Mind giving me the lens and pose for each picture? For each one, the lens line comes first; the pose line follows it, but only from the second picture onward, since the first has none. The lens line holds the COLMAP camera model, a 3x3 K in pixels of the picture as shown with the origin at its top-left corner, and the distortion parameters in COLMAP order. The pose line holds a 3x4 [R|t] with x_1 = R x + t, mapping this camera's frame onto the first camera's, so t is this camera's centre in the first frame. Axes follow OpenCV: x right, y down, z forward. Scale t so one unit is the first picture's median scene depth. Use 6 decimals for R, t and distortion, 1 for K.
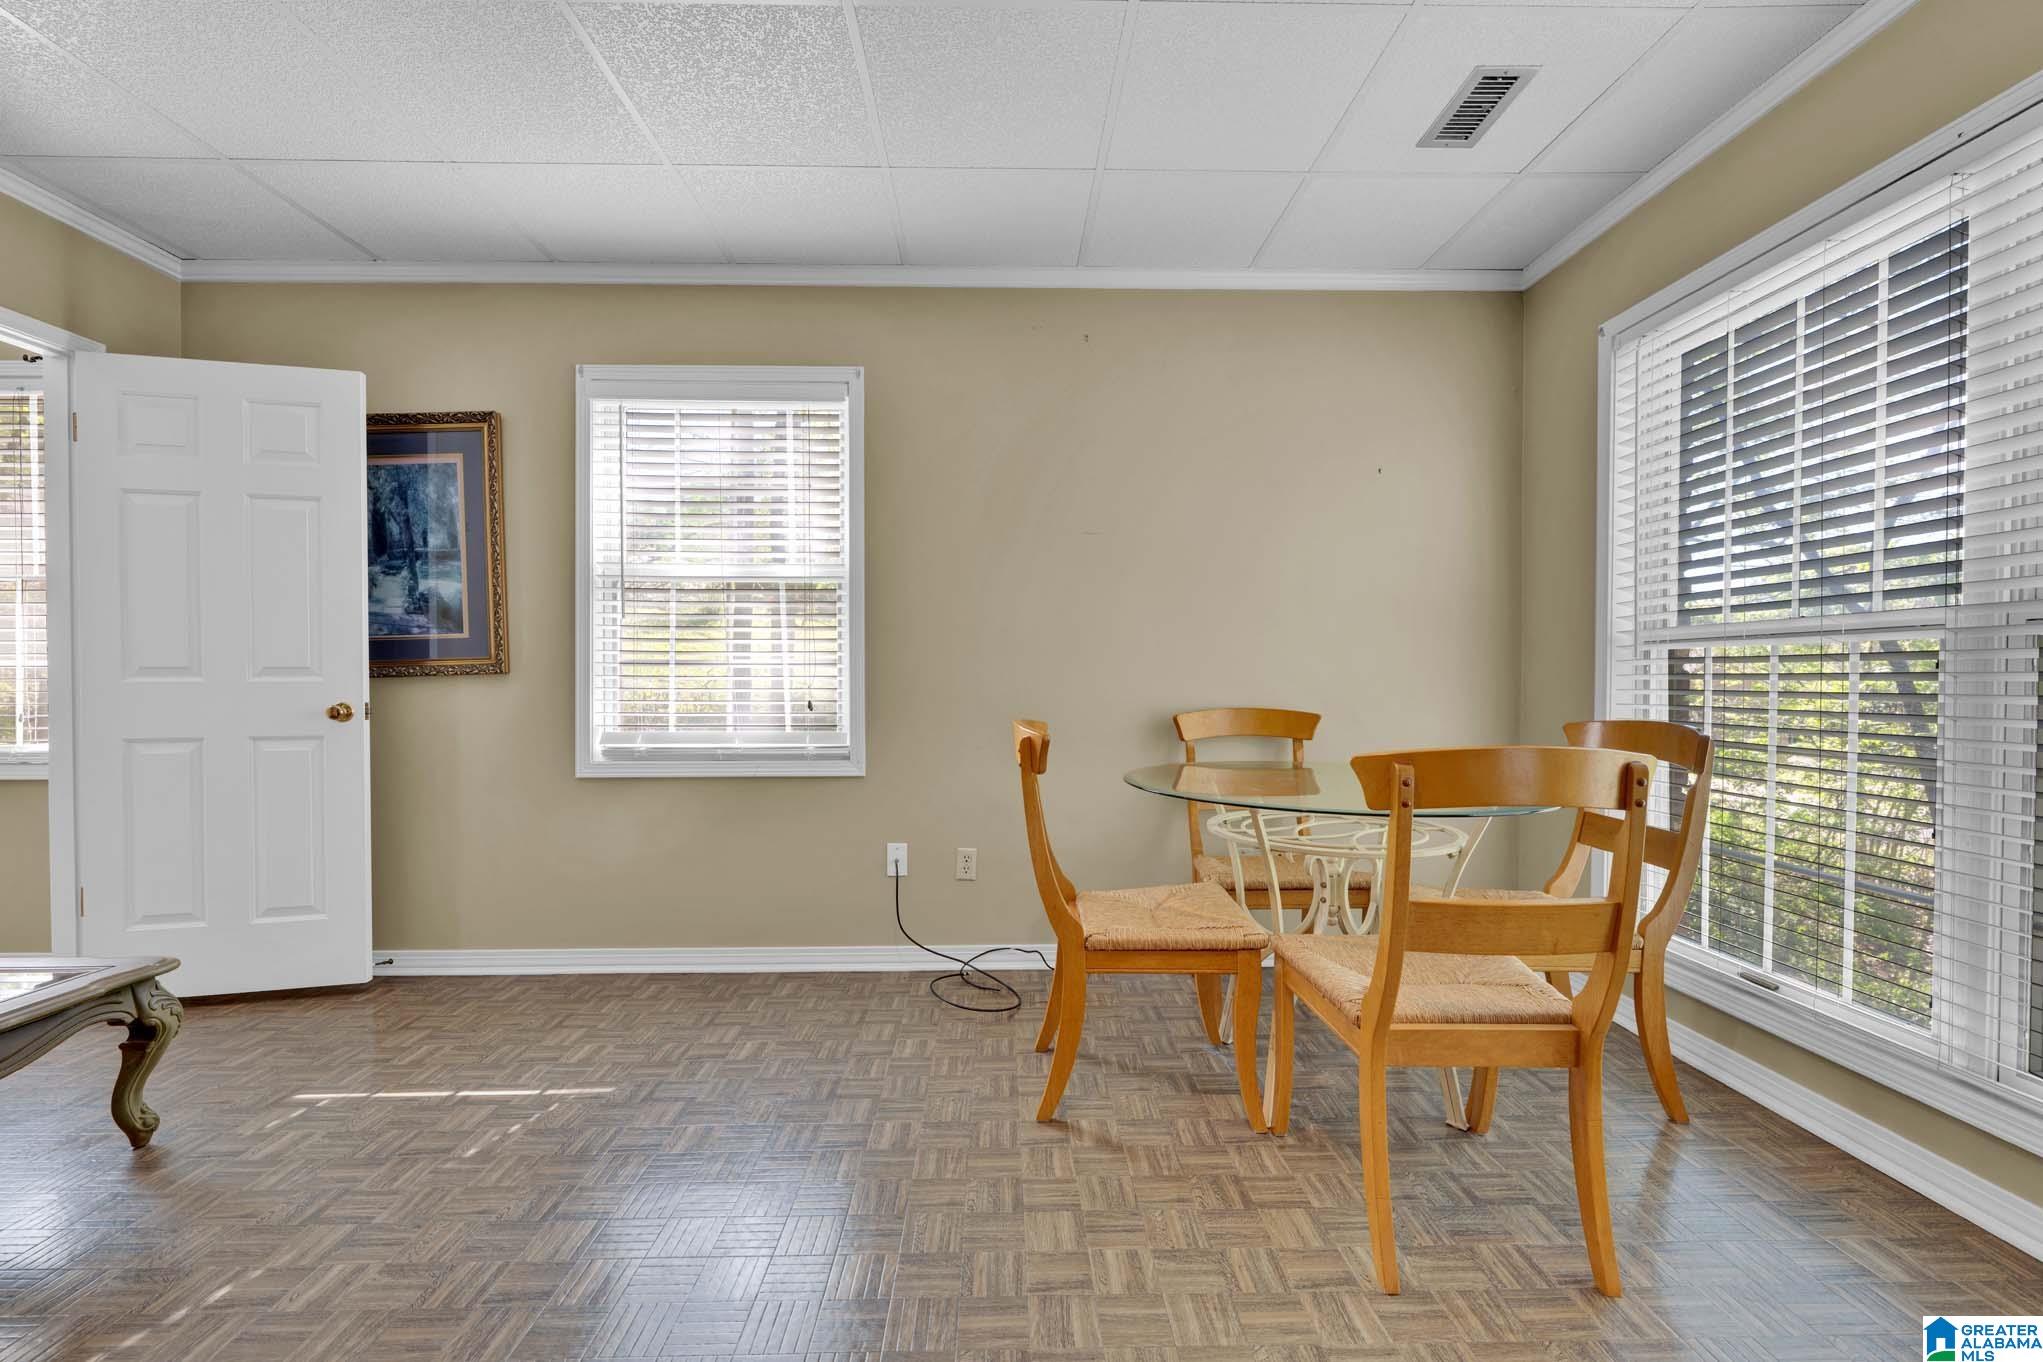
lens RADIAL K [[861.6, 0, 1018.4], [0, 861.6, 697.0], [0, 0, 1]] dist [-0.012009, -0.001359]
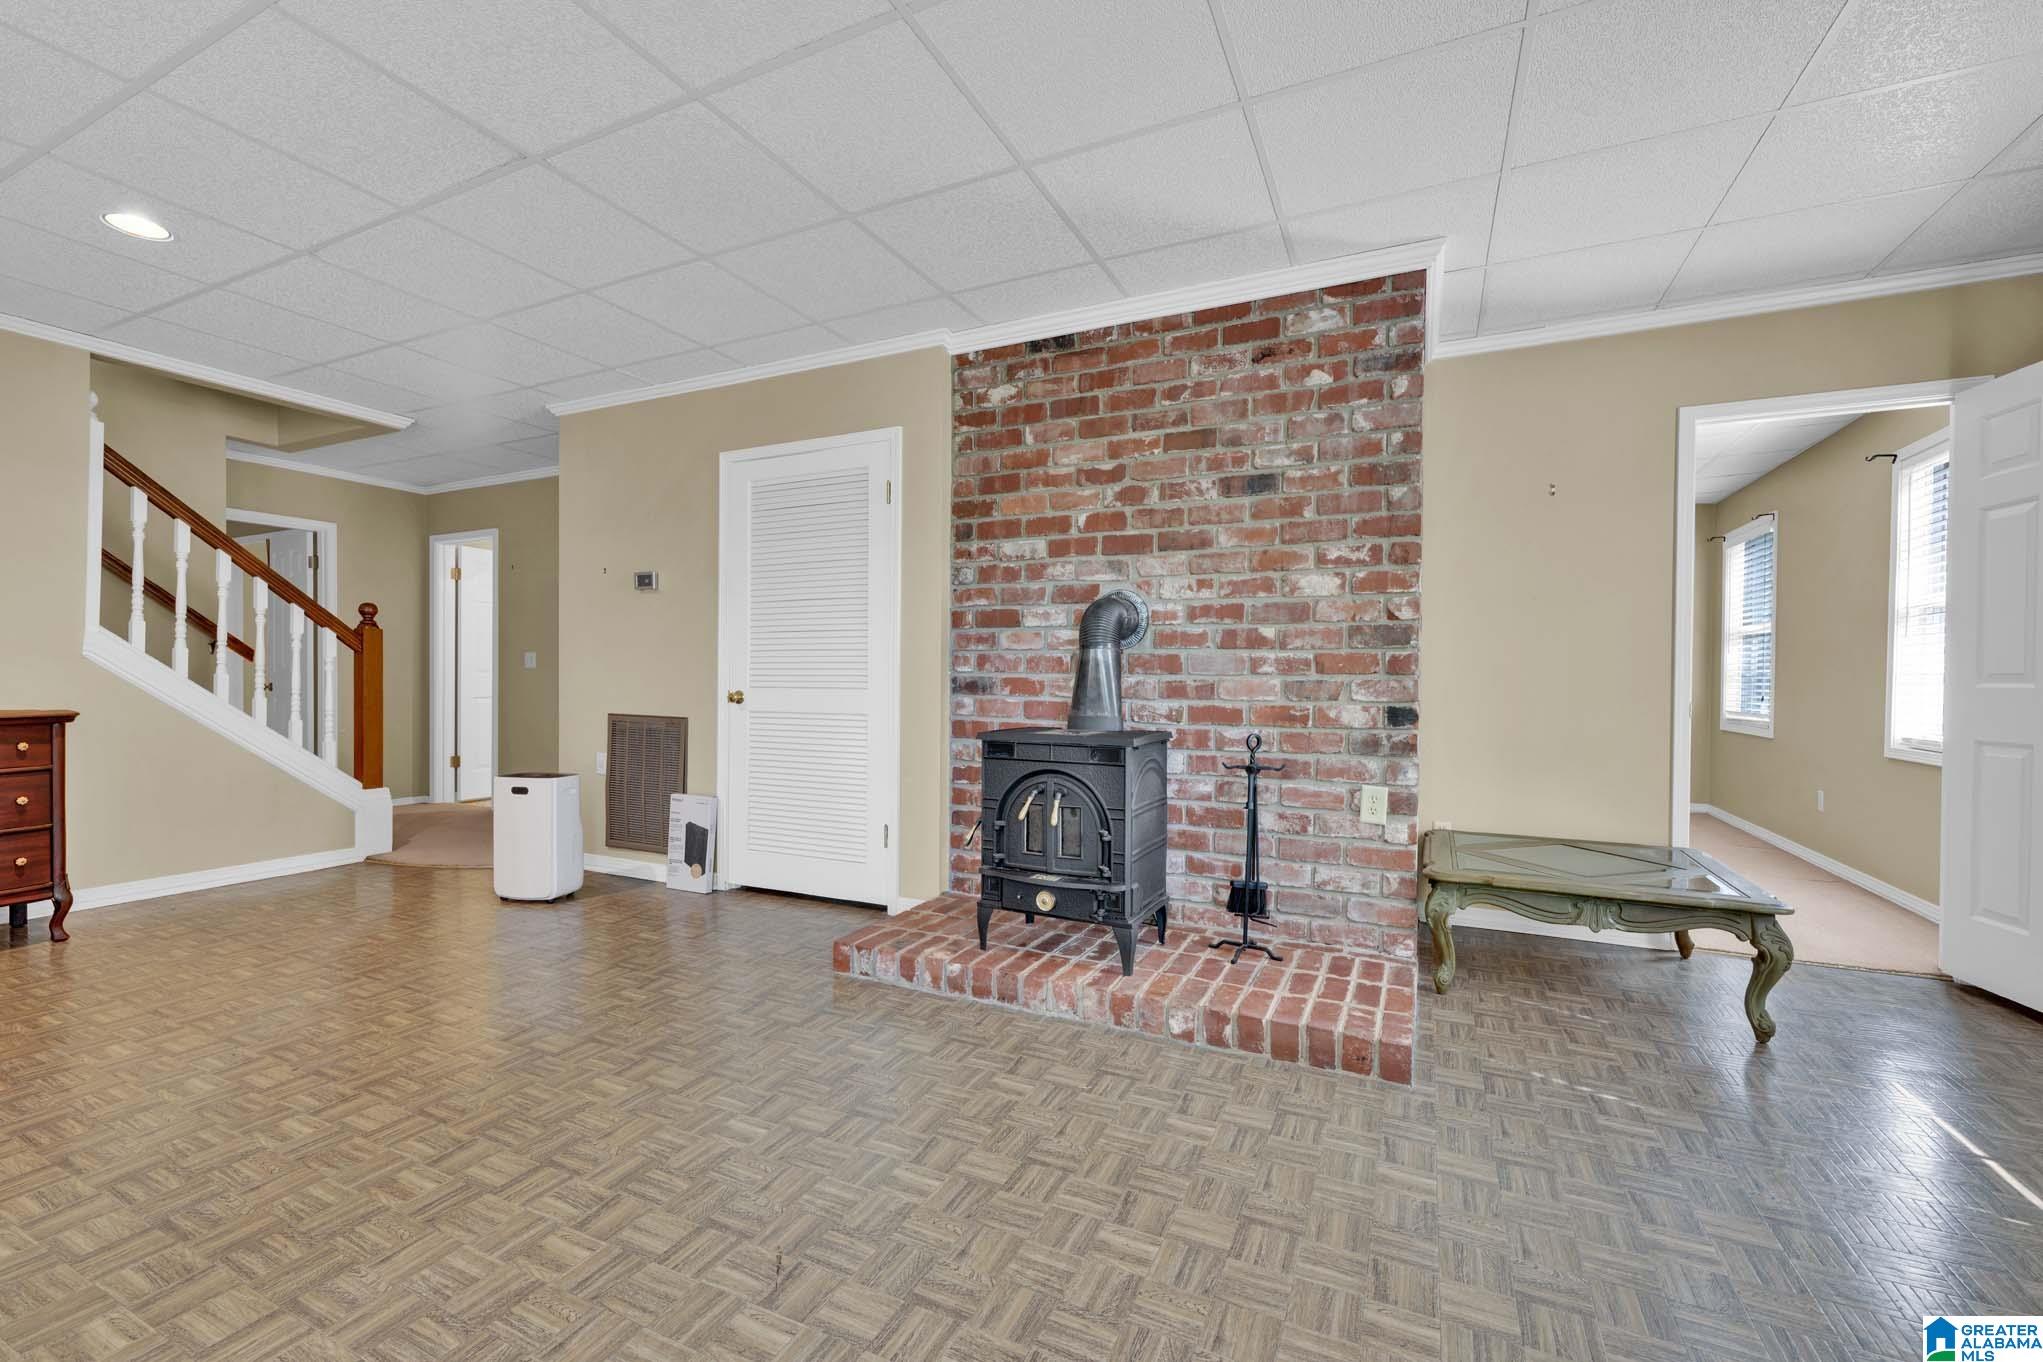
lens RADIAL K [[861.6, 0, 1015.9], [0, 861.6, 681.3], [0, 0, 1]] dist [-0.012009, -0.001359]
pose [[-0.461032, 0.002162, -0.887381, 0.745772], [-0.043780, 0.998724, 0.025179, 0.002233], [0.886303, 0.050458, -0.460349, 0.670753]]
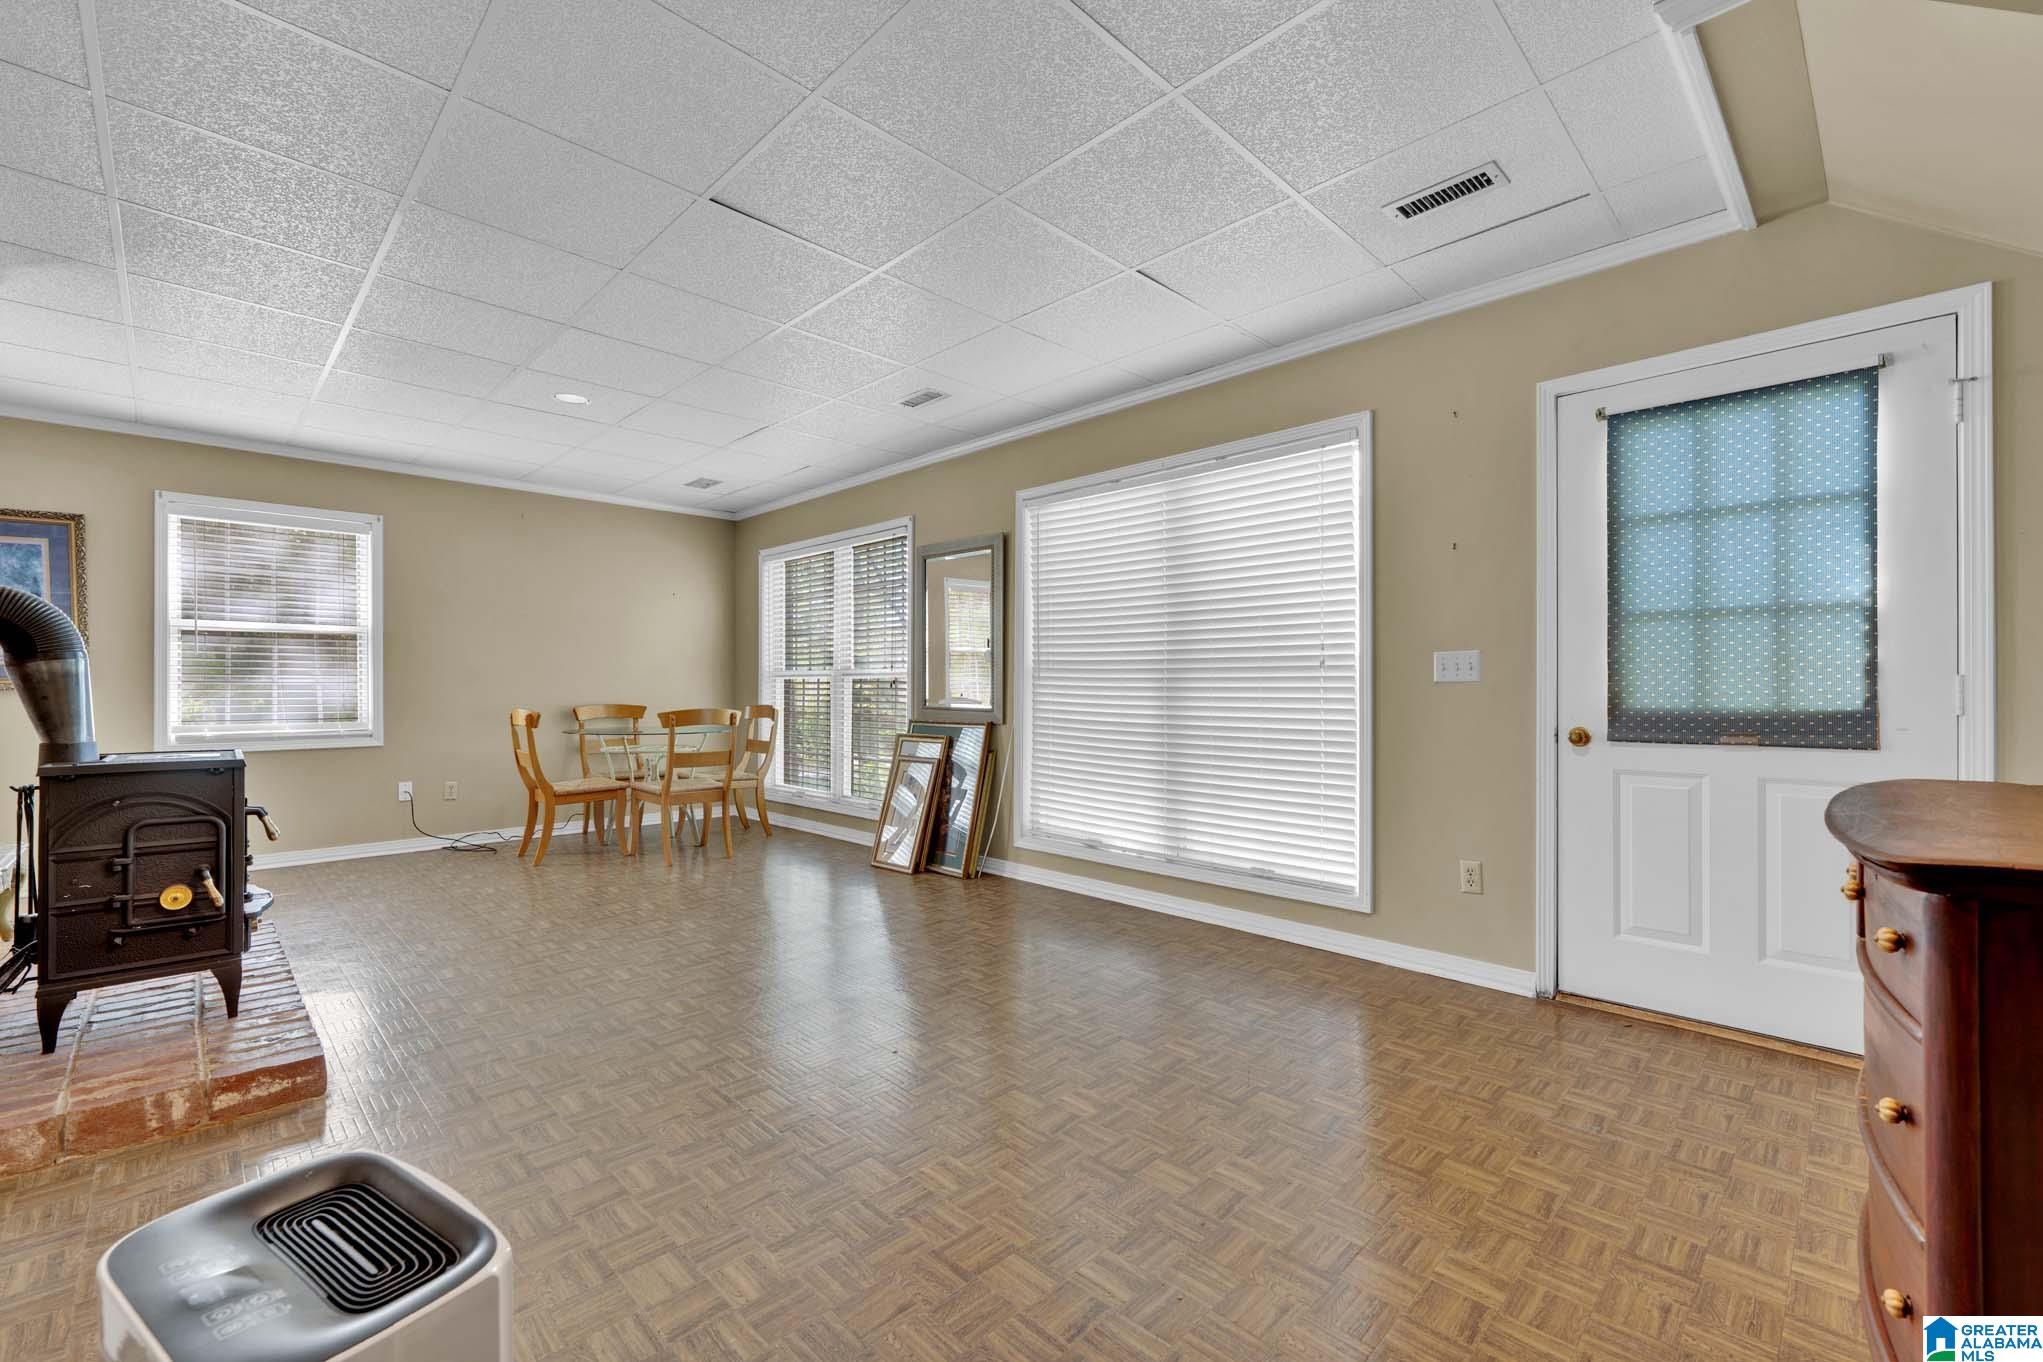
lens RADIAL K [[861.6, 0, 1022.9], [0, 861.6, 698.4], [0, 0, 1]] dist [-0.012009, -0.001359]
pose [[0.747232, -0.011911, 0.664457, -0.355936], [0.033441, 0.999247, -0.019695, 0.071718], [-0.663721, 0.036937, 0.747067, -1.152362]]
